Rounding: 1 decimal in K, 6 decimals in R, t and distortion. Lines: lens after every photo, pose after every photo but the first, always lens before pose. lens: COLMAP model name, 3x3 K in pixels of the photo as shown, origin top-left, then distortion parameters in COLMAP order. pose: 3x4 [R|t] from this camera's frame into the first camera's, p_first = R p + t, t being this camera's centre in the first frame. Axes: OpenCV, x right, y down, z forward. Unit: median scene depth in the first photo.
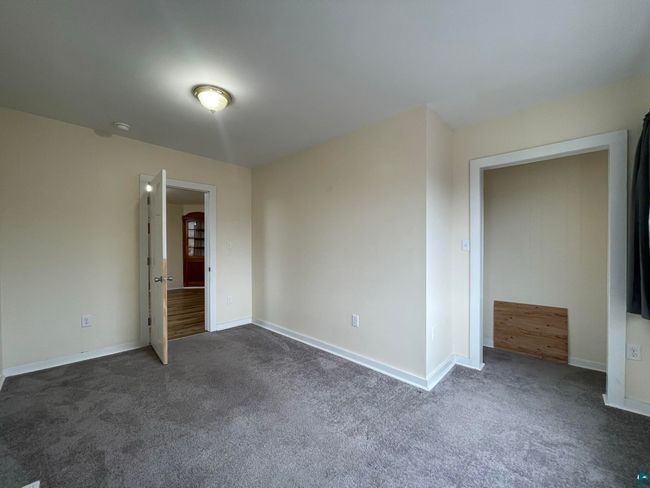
lens RADIAL K [[262.2, 0, 321.7], [0, 262.2, 245.3], [0, 0, 1]] dist [-0.001318, 0.000169]
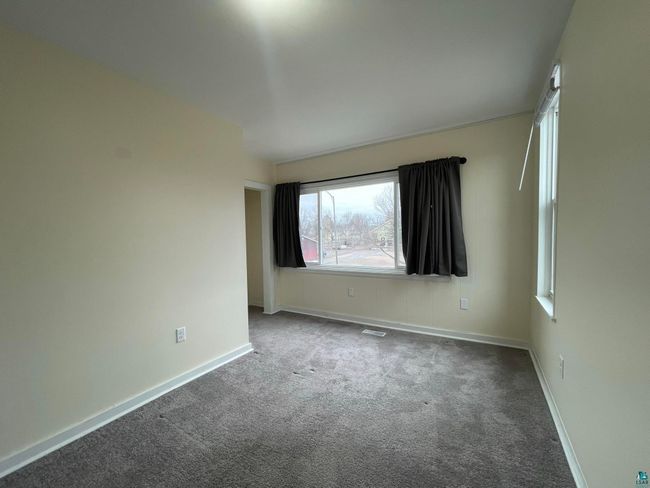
lens RADIAL K [[262.2, 0, 321.7], [0, 262.2, 245.3], [0, 0, 1]] dist [-0.001318, 0.000169]
pose [[-0.204039, -0.023772, 0.978674, -0.853132], [0.033640, 0.998944, 0.031278, 0.002774], [-0.978385, 0.039304, -0.203024, 0.829909]]
